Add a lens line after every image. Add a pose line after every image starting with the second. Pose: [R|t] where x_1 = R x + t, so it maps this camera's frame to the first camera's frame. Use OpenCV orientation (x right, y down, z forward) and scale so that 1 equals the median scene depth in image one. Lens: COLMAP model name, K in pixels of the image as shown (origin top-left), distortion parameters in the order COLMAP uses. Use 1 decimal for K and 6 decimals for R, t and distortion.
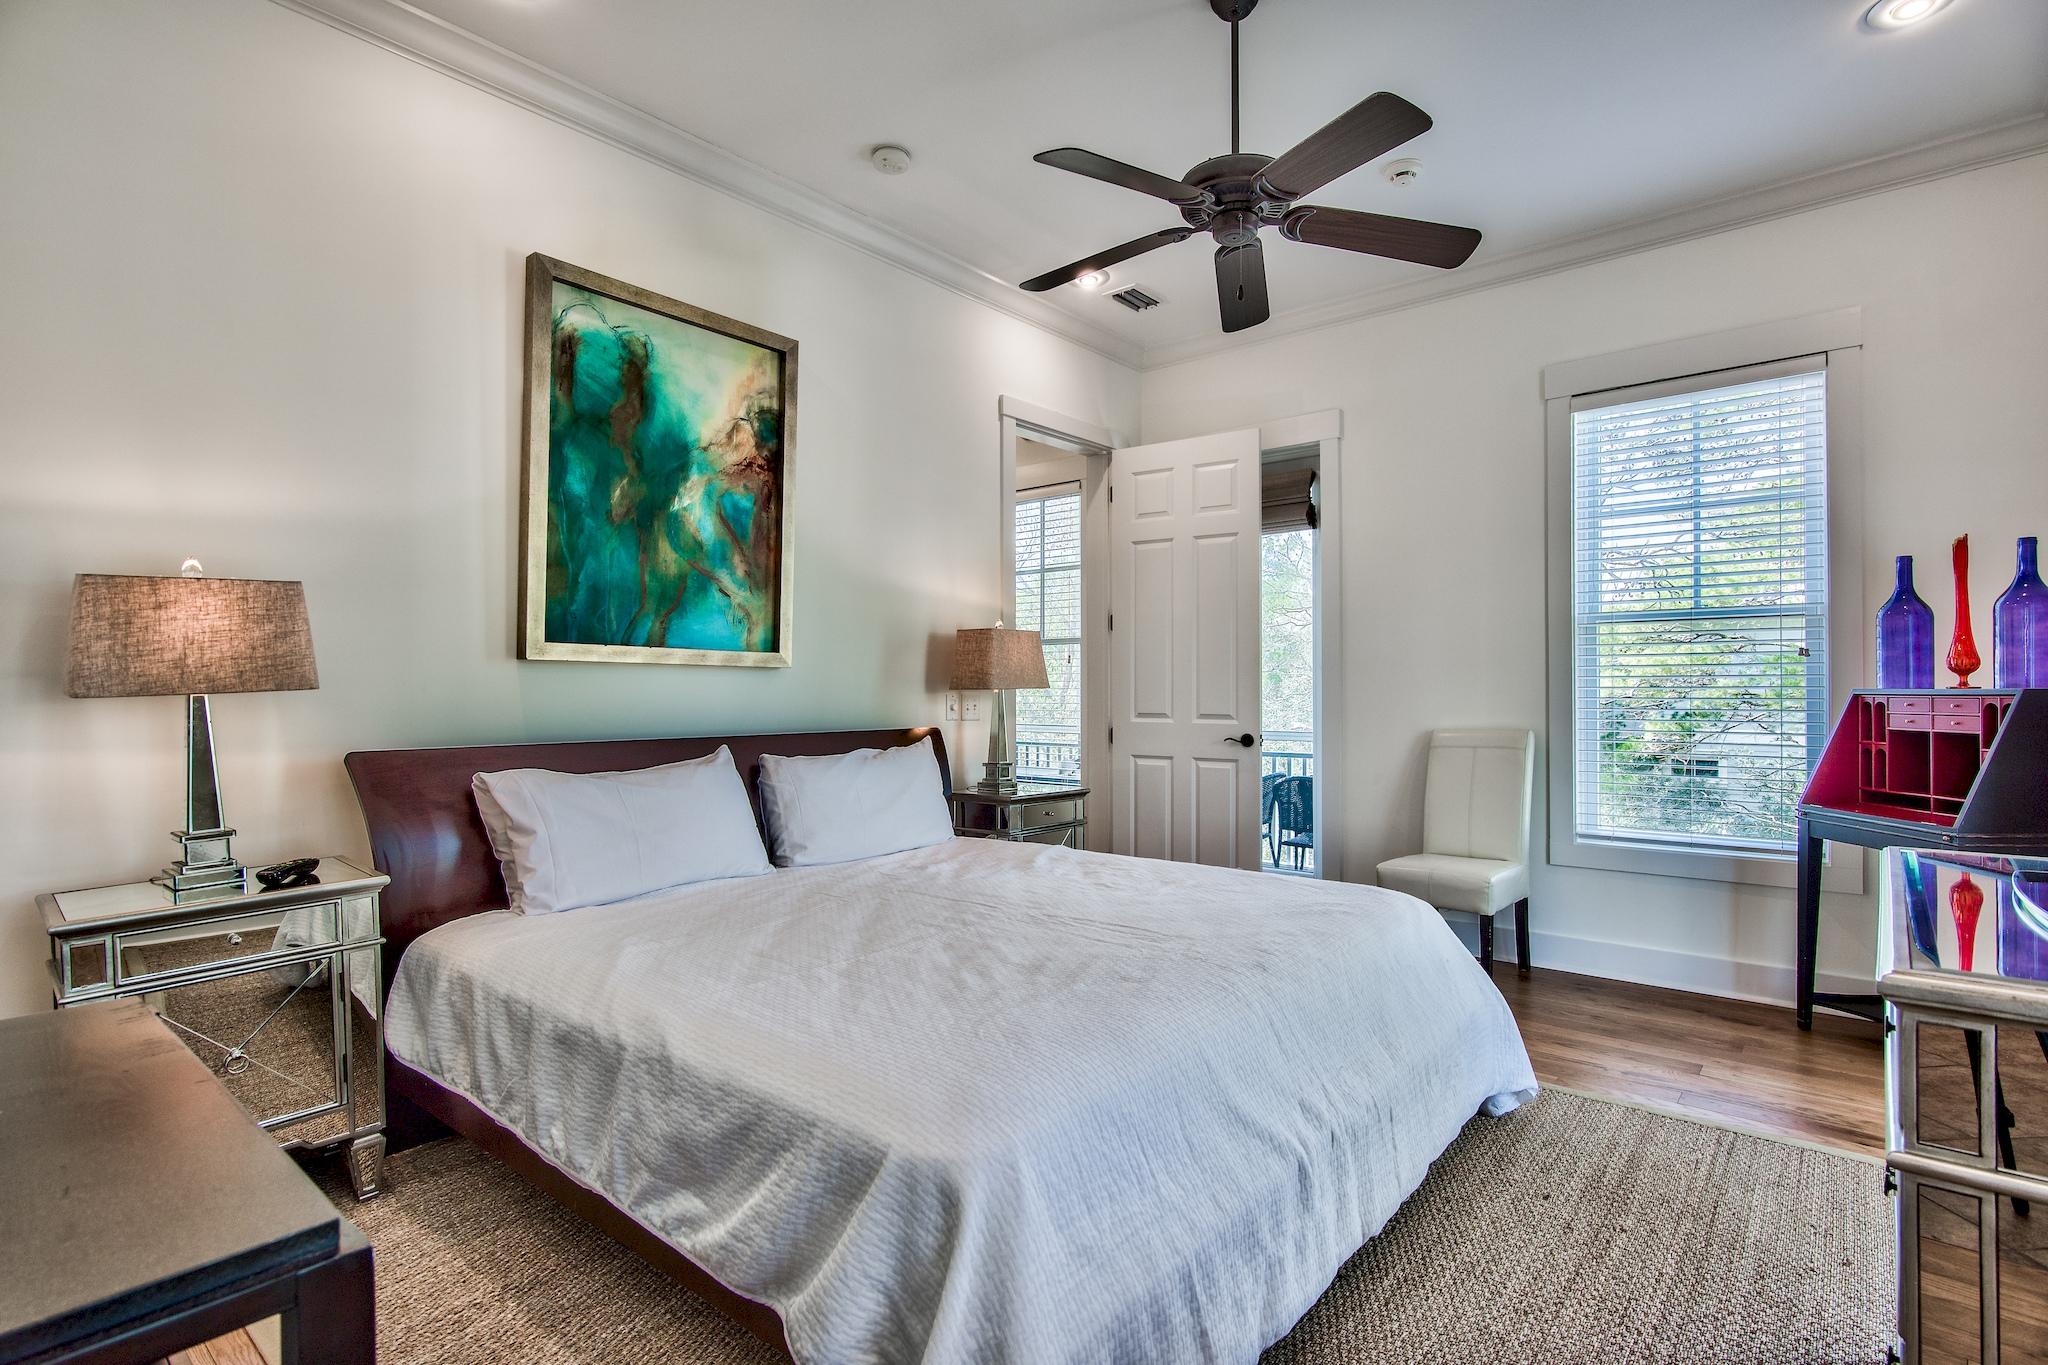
lens RADIAL K [[1008.2, 0, 1037.2], [0, 1008.2, 684.6], [0, 0, 1]] dist [0.001161, -0.001897]
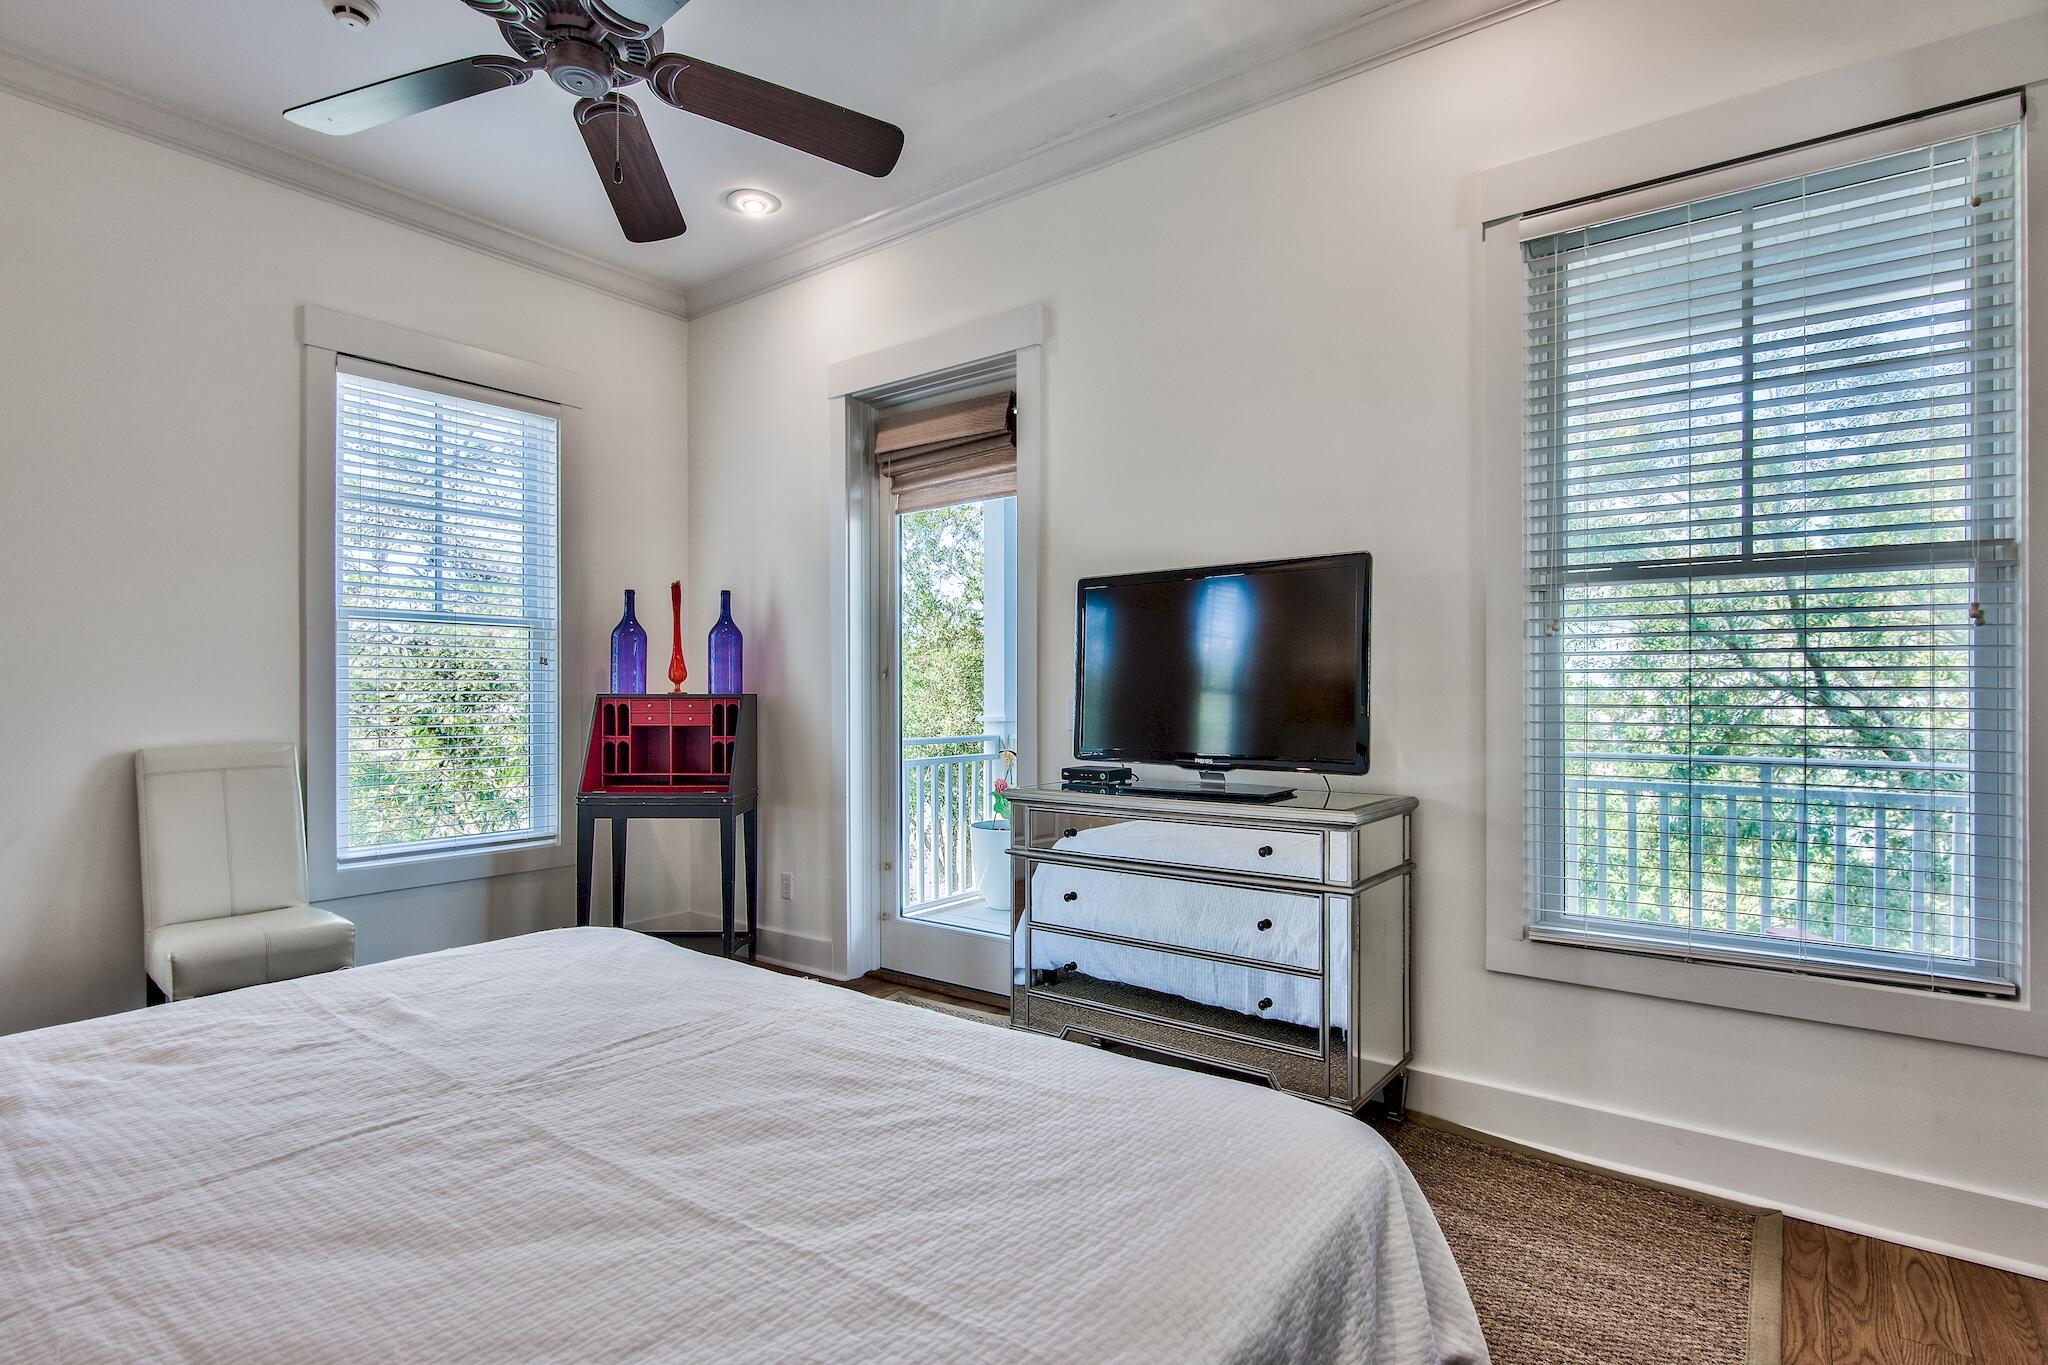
lens RADIAL K [[1008.2, 0, 1030.9], [0, 1008.2, 690.2], [0, 0, 1]] dist [0.001161, -0.001897]
pose [[-0.051650, 0.005895, 0.998648, -0.470545], [-0.005644, 0.999965, -0.006195, 0.005412], [-0.998649, -0.005957, -0.051615, 0.595137]]
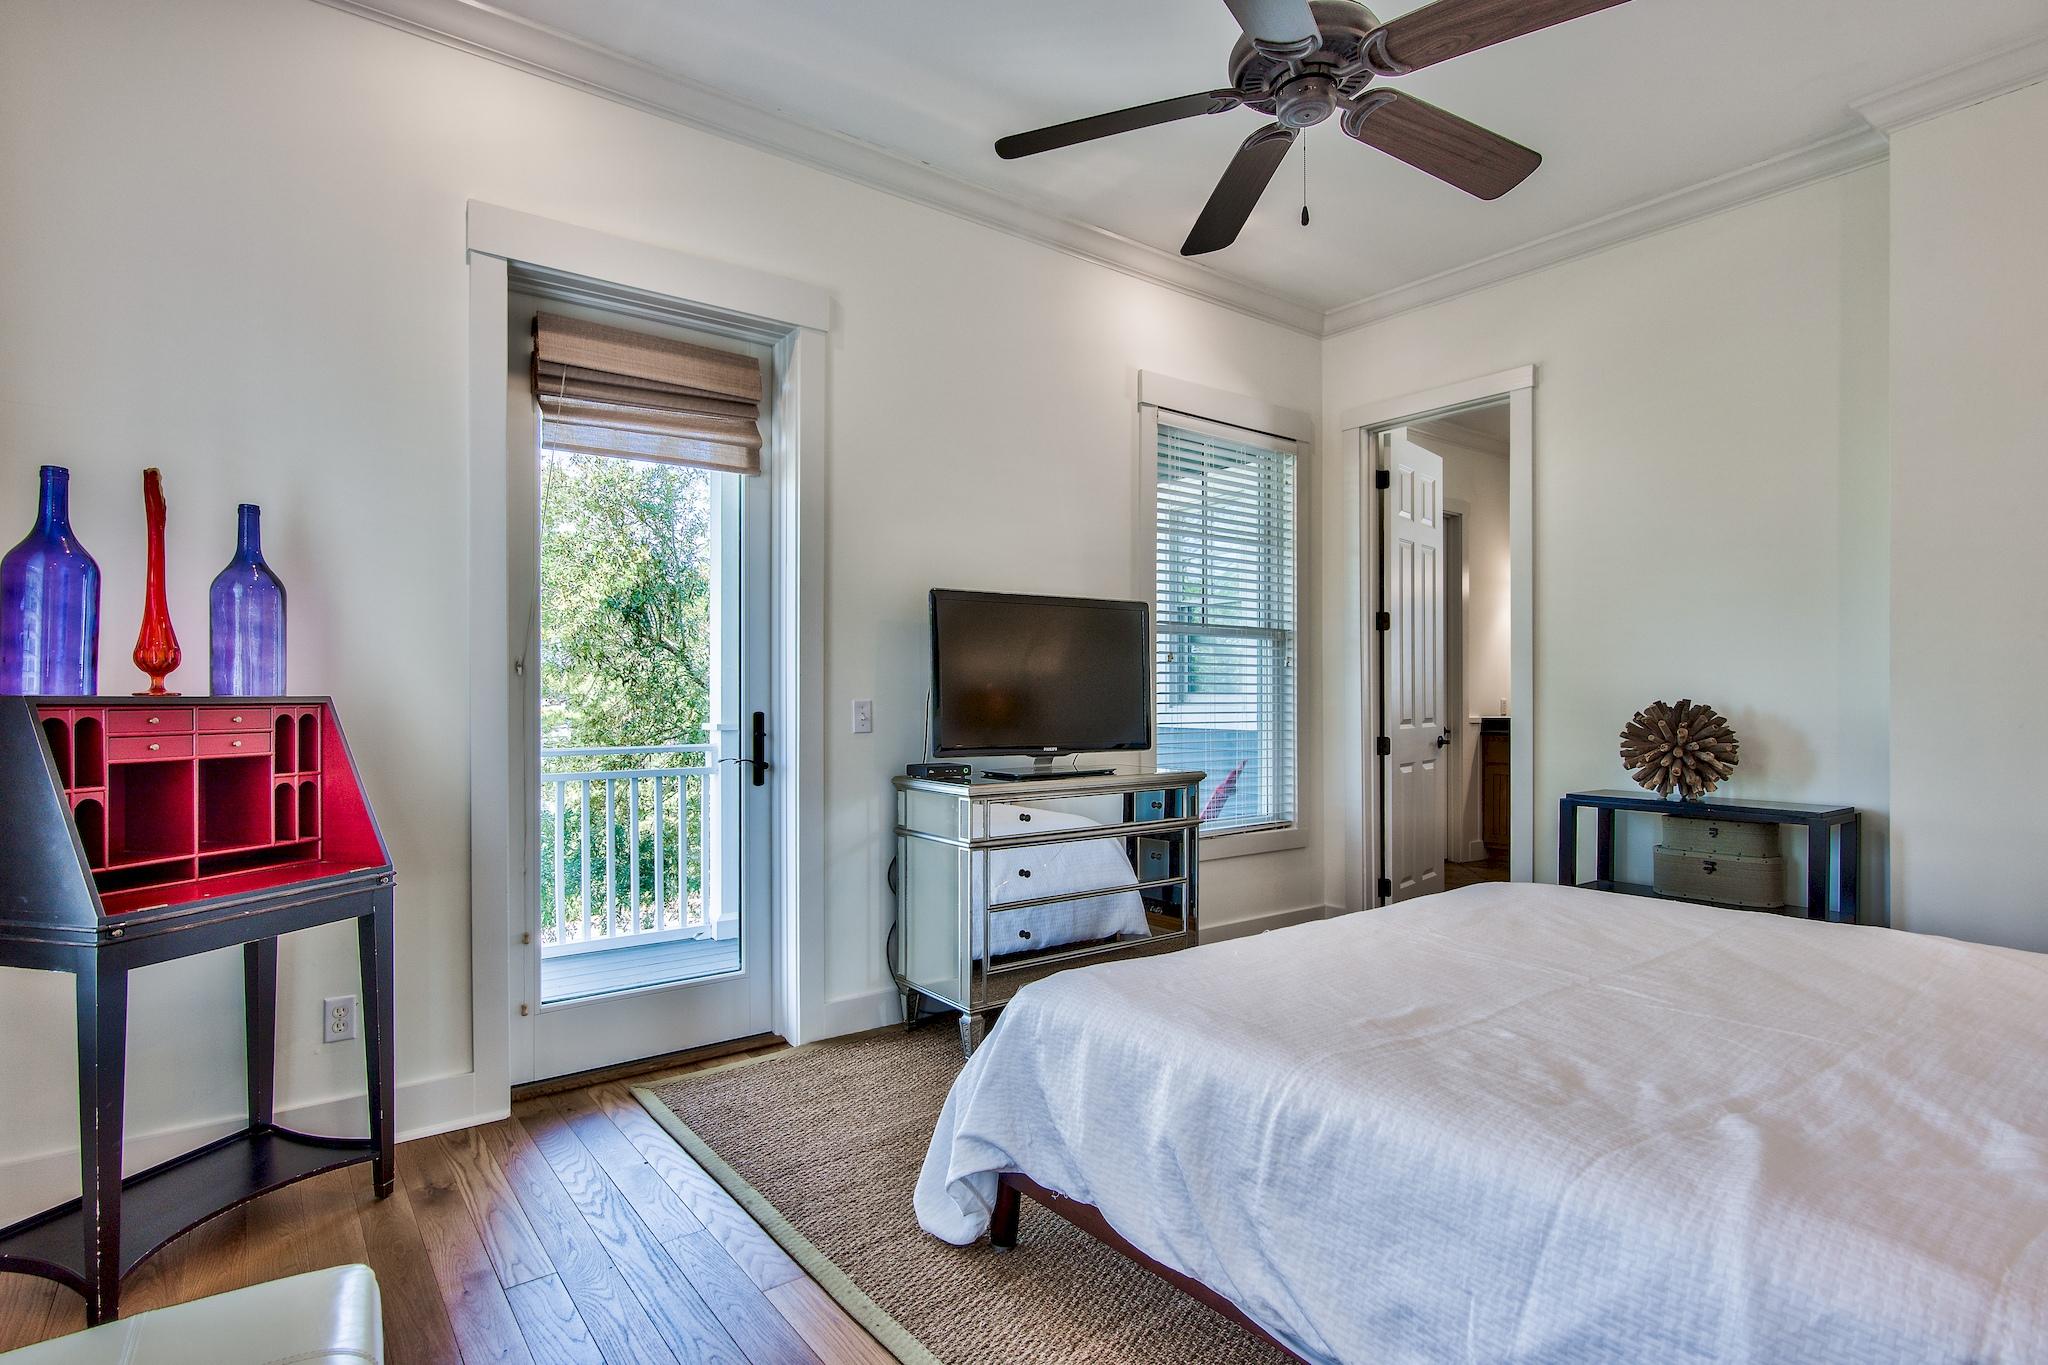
lens RADIAL K [[1008.2, 0, 1017.1], [0, 1008.2, 684.7], [0, 0, 1]] dist [0.001161, -0.001897]
pose [[-0.971185, 0.004655, 0.238280, 0.194776], [0.000623, 0.999855, -0.016997, 0.008732], [-0.238324, -0.016359, -0.971048, 1.528388]]
